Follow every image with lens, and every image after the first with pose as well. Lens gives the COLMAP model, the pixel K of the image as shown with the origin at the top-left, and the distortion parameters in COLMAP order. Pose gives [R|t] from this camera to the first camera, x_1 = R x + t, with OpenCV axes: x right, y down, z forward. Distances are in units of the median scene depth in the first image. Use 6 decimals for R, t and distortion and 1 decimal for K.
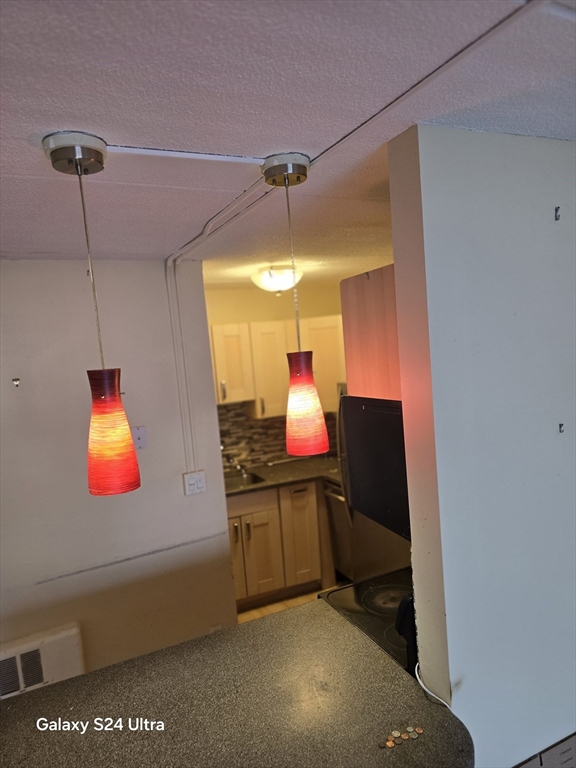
lens RADIAL K [[520.2, 0, 285.8], [0, 520.2, 384.7], [0, 0, 1]] dist [0.053237, -0.012620]
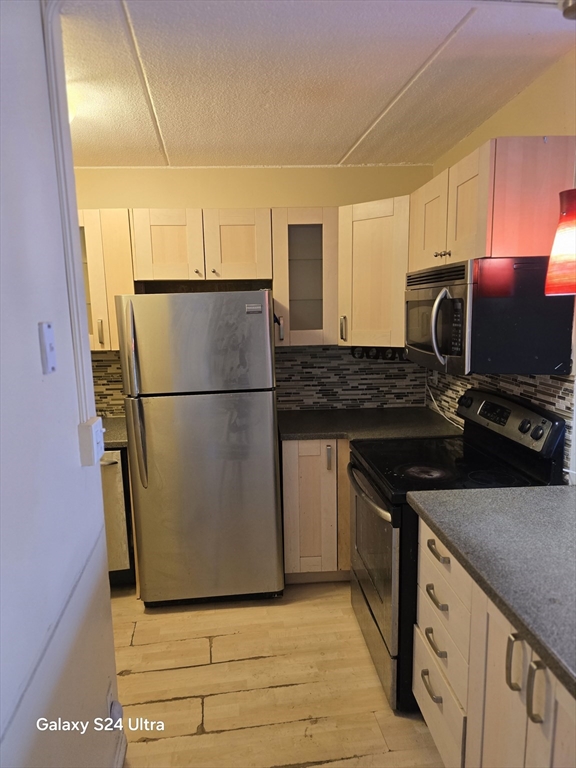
lens RADIAL K [[520.2, 0, 290.8], [0, 520.2, 388.2], [0, 0, 1]] dist [0.053237, -0.012620]
pose [[0.345995, -0.074104, 0.935305, -0.599484], [0.060469, 0.996565, 0.056588, 0.117224], [-0.936286, 0.036978, 0.349287, 0.619272]]
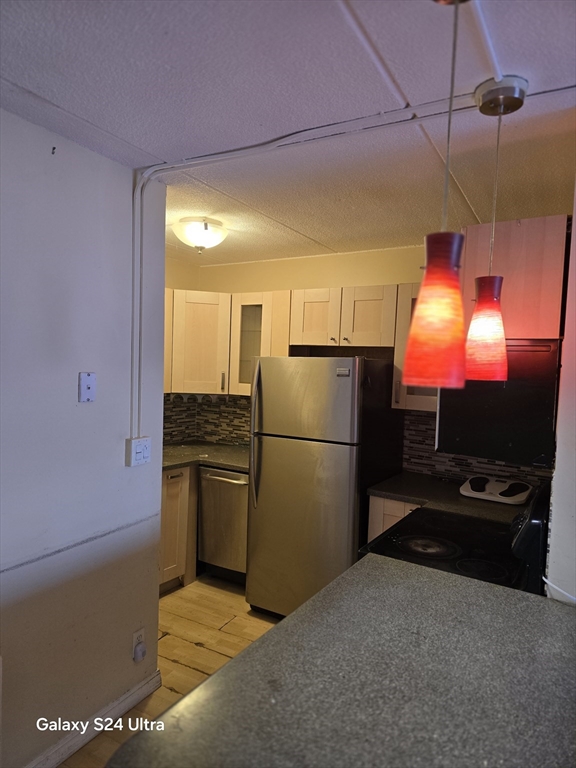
lens RADIAL K [[520.2, 0, 287.6], [0, 520.2, 384.9], [0, 0, 1]] dist [0.053237, -0.012620]
pose [[0.833395, 0.081643, 0.546614, -0.434594], [-0.061773, 0.996592, -0.054669, 0.115989], [-0.549215, 0.011795, 0.835598, 0.197129]]
